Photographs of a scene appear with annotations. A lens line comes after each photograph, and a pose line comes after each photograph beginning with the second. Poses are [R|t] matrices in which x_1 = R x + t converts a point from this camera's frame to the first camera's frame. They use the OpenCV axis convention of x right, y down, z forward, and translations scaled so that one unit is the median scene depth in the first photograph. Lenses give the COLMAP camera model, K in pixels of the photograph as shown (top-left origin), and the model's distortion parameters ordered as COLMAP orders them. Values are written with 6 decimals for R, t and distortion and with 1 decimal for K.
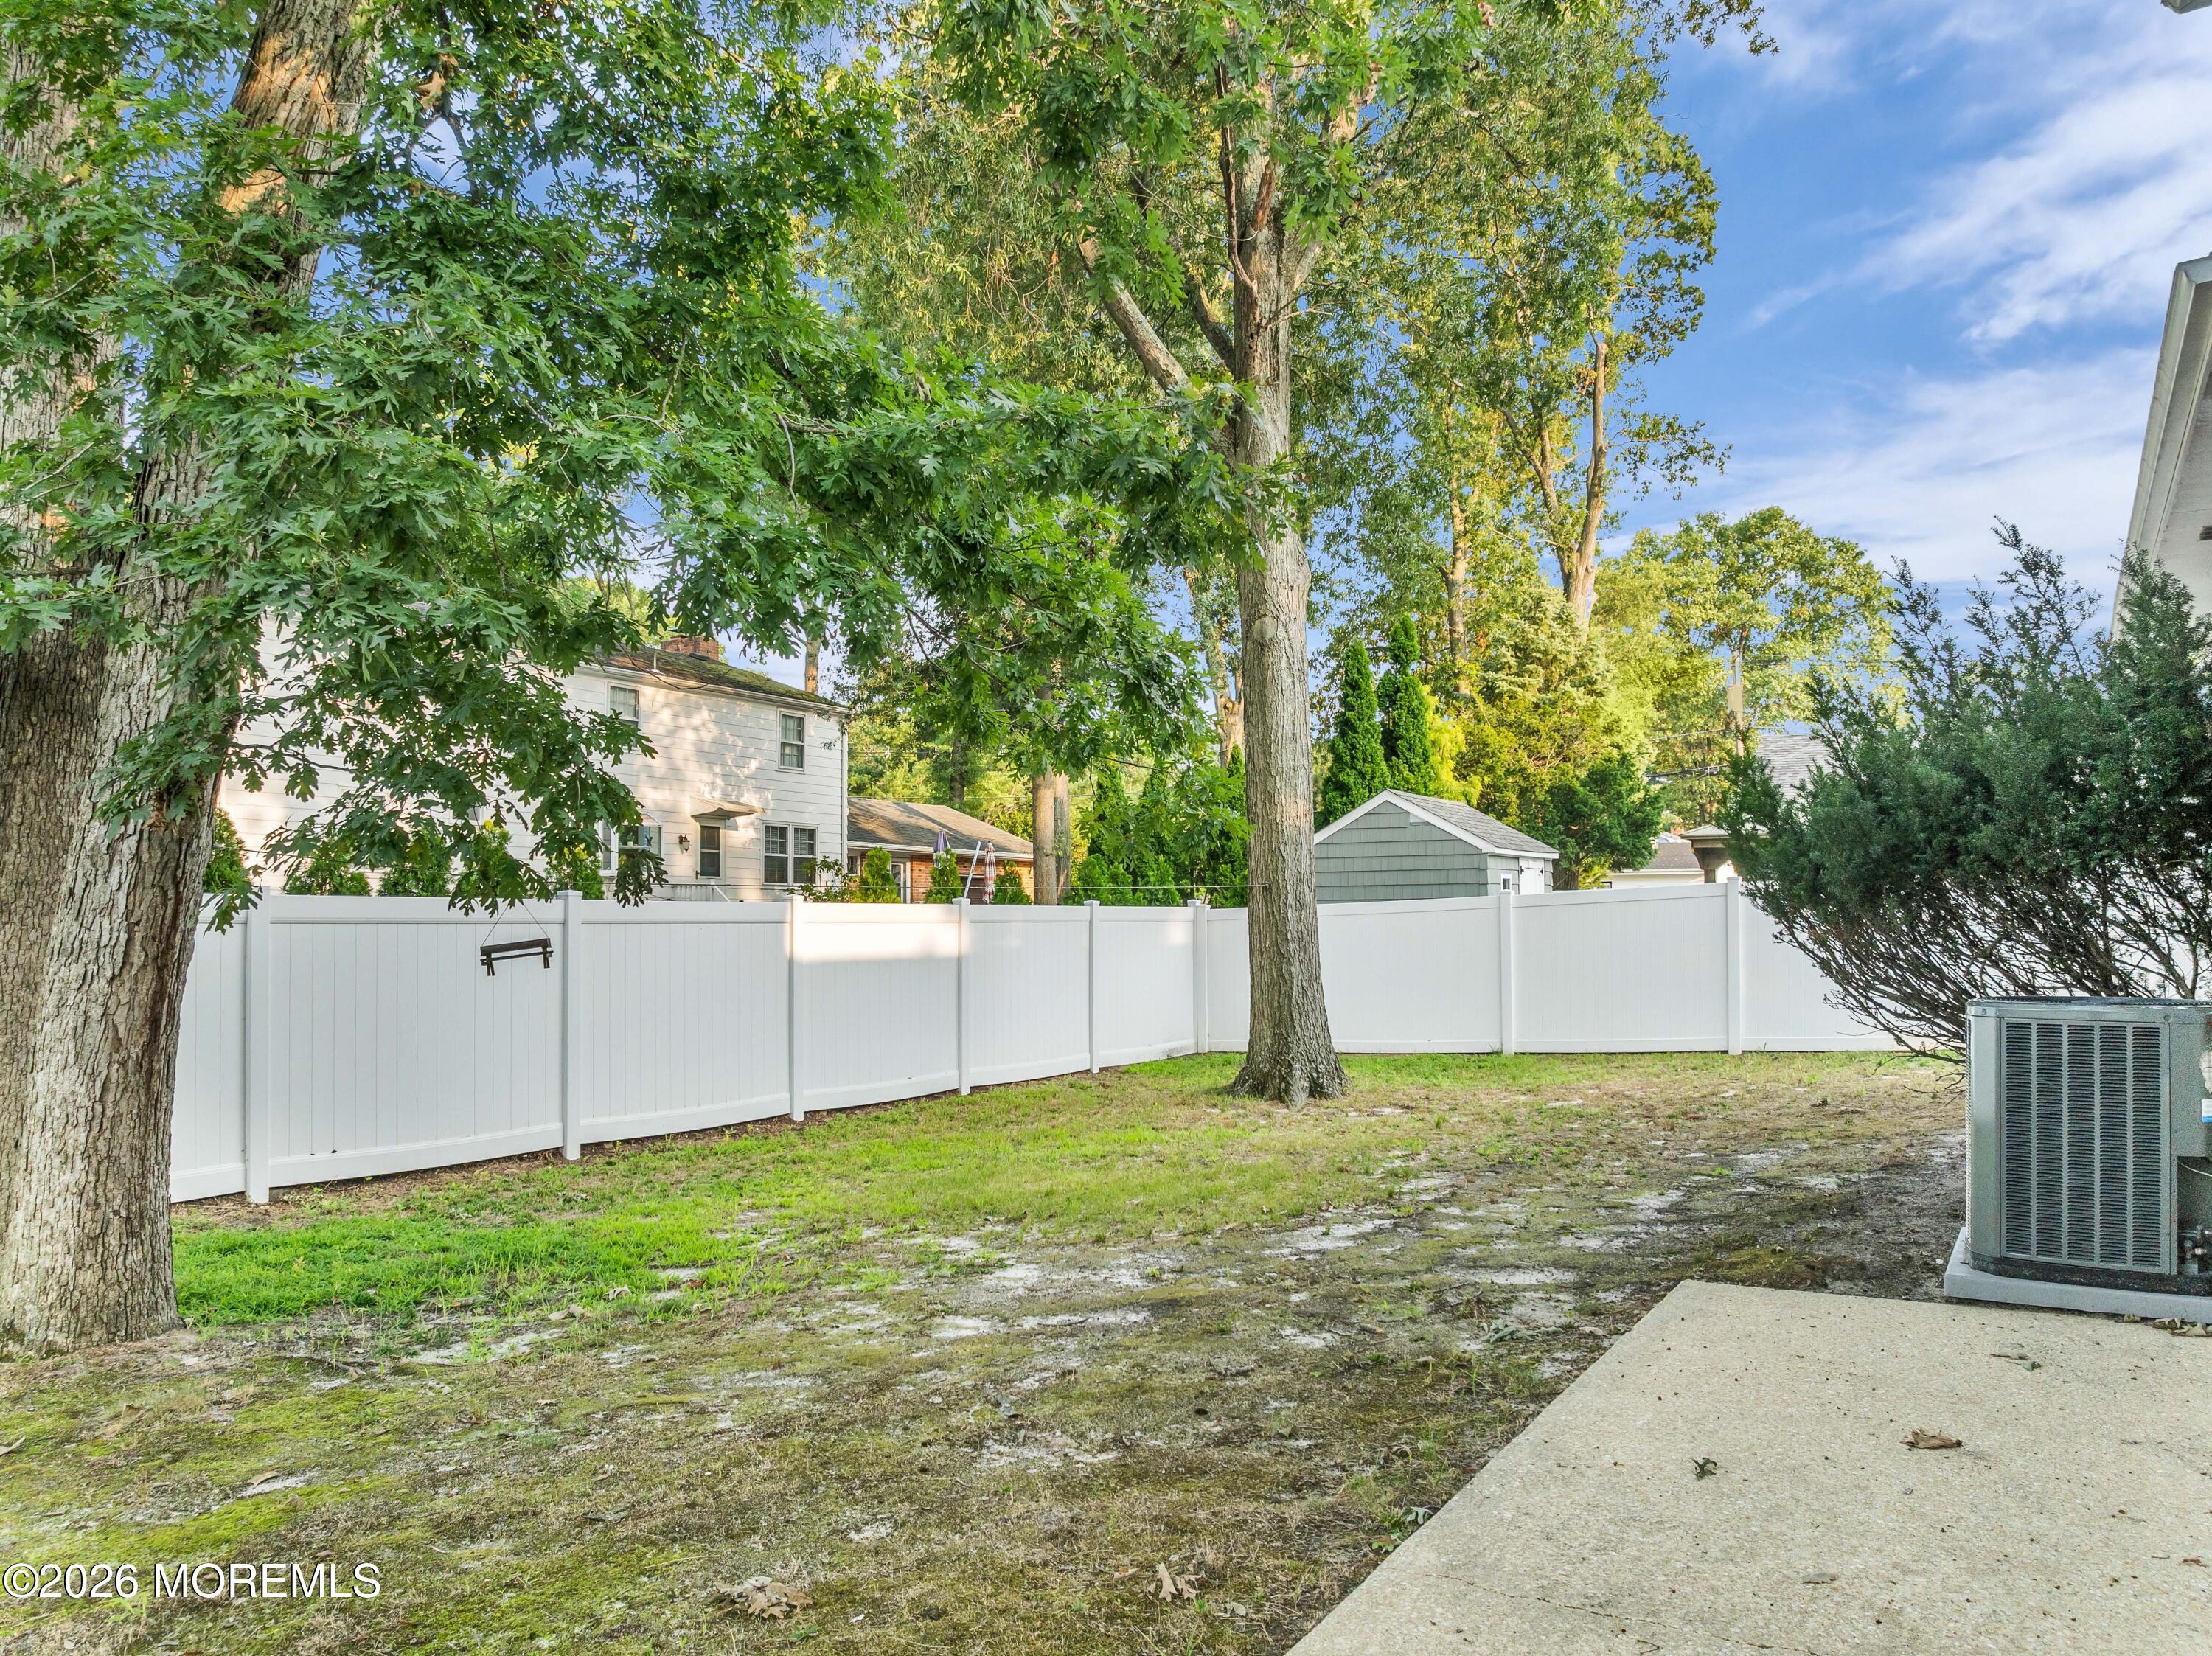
lens RADIAL K [[1585.3, 0, 1116.1], [0, 1585.3, 826.6], [0, 0, 1]] dist [-0.067505, 0.041550]
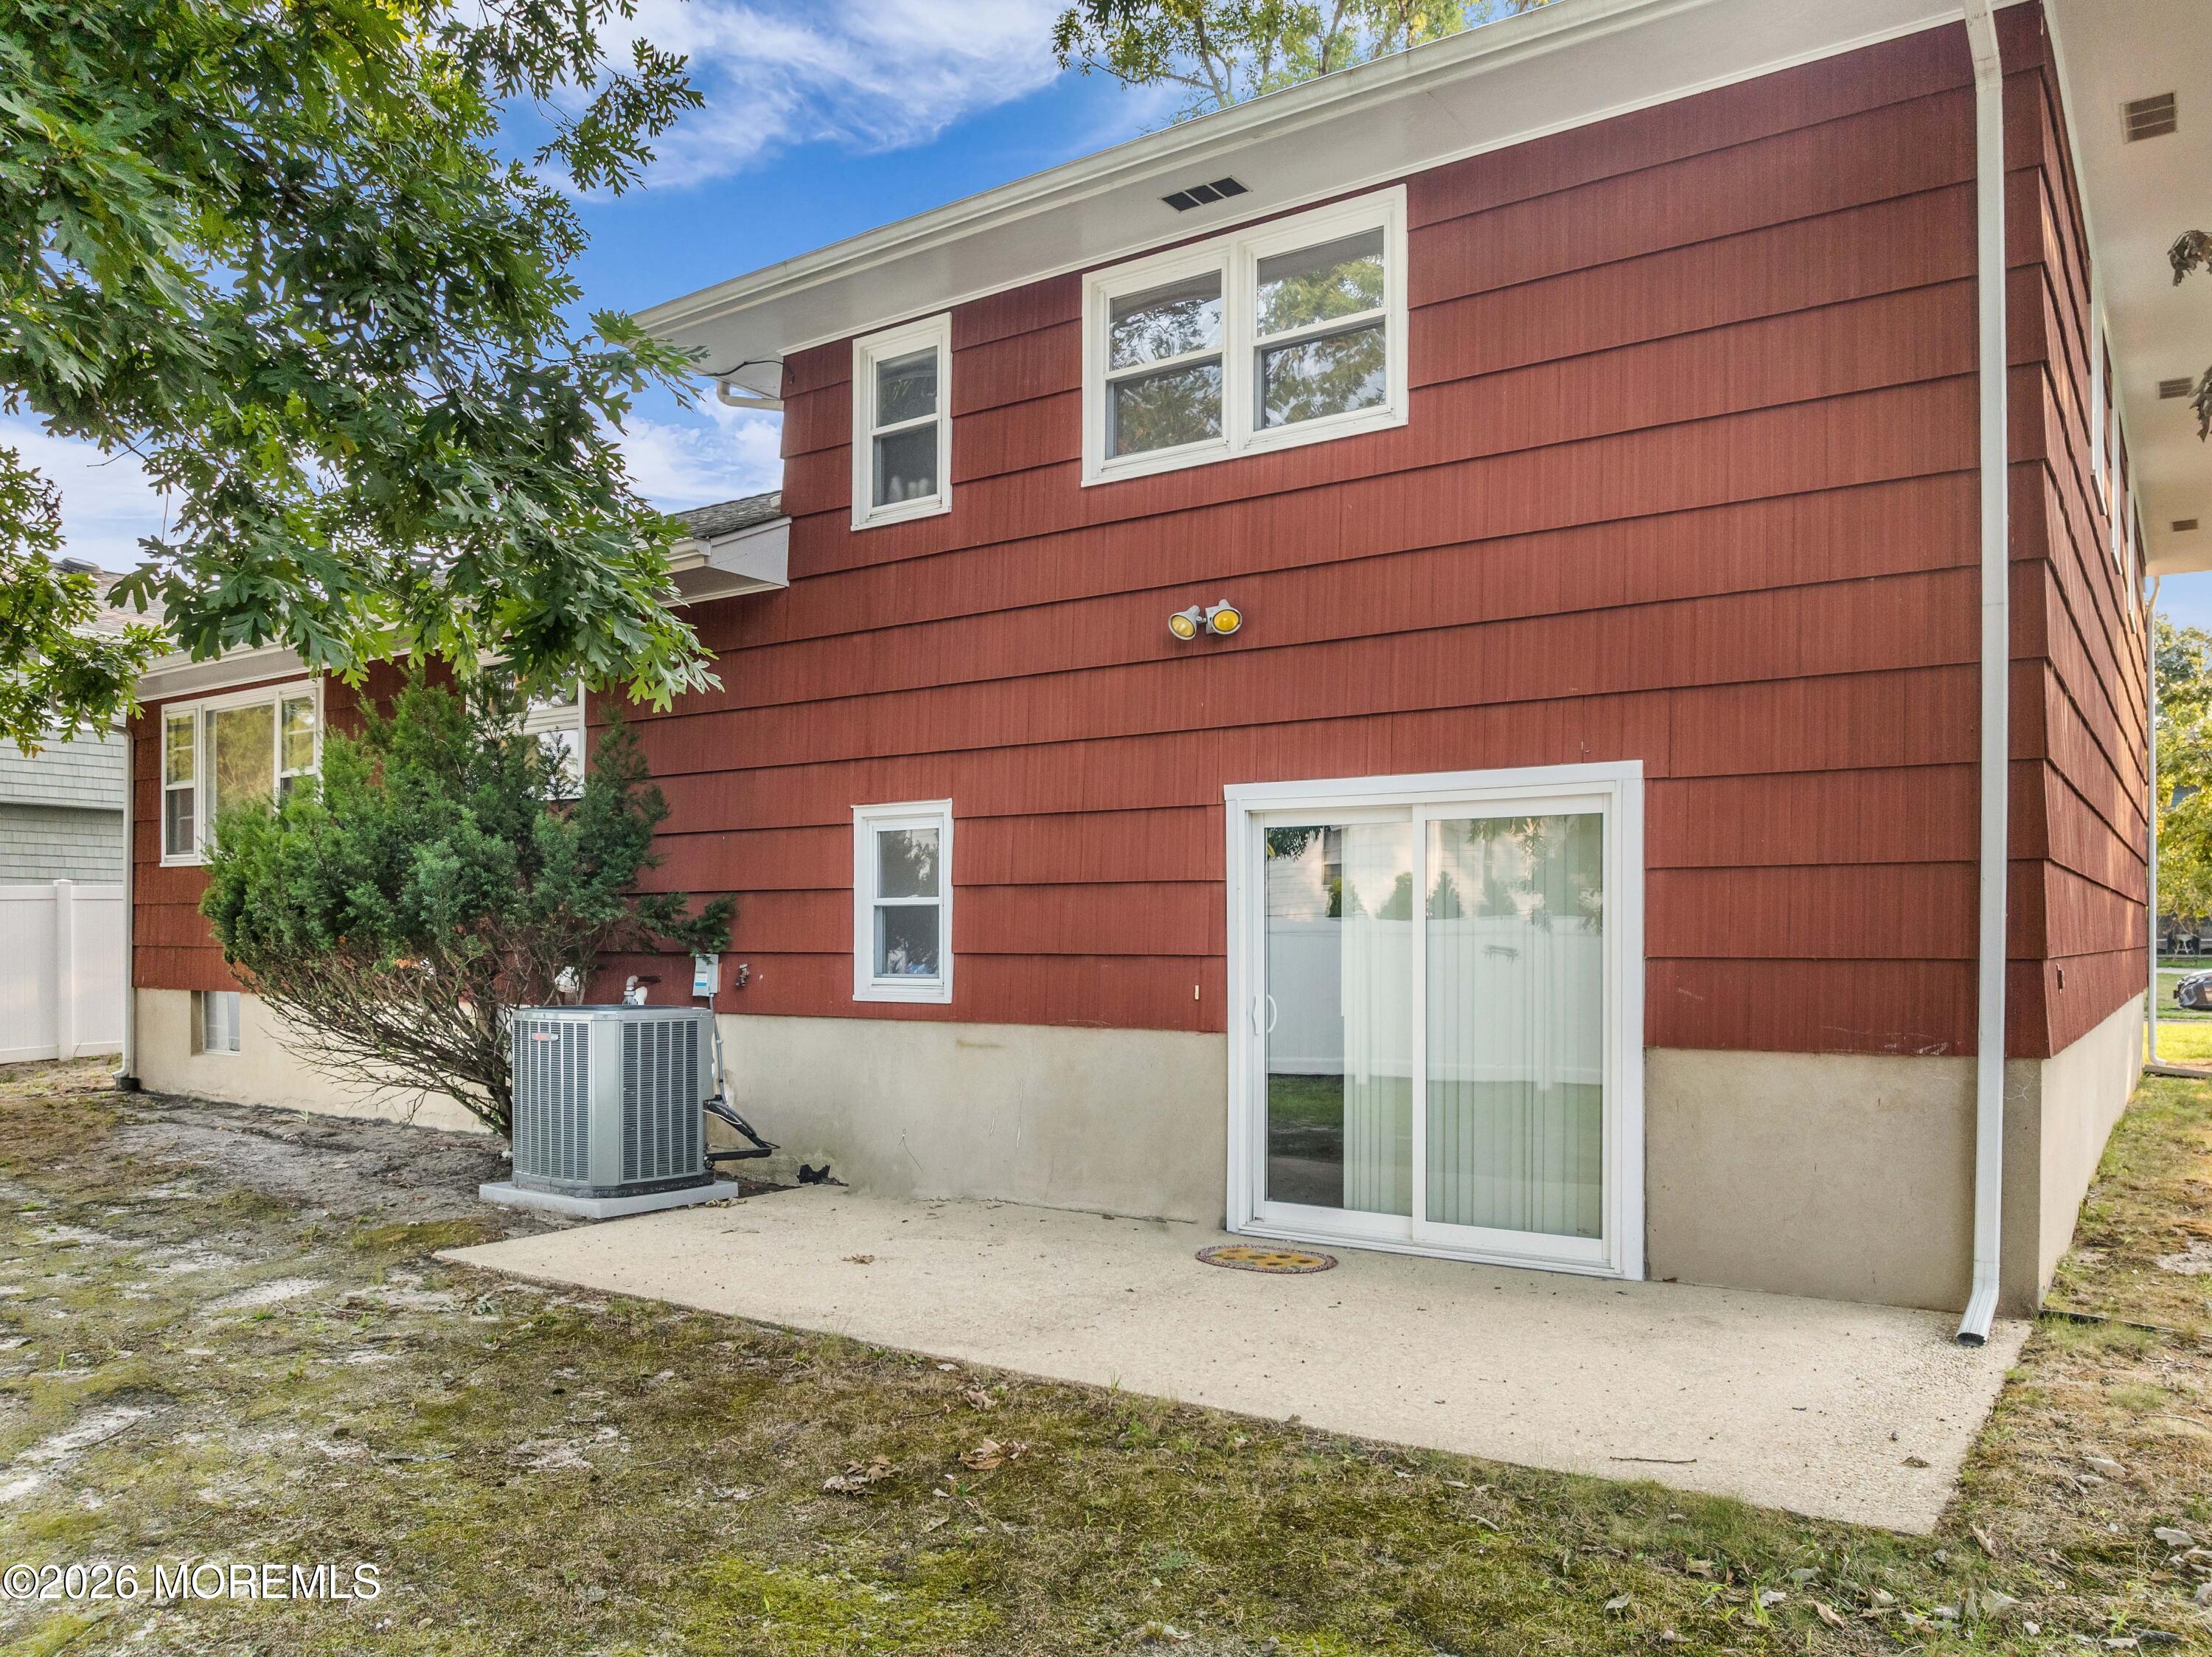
lens RADIAL K [[1585.4, 0, 1116.1], [0, 1585.4, 827.1], [0, 0, 1]] dist [-0.067505, 0.041550]
pose [[0.071181, 0.071821, 0.994874, -0.975260], [-0.065392, 0.995595, -0.067195, 0.011129], [-0.995318, -0.060274, 0.075564, 0.481434]]
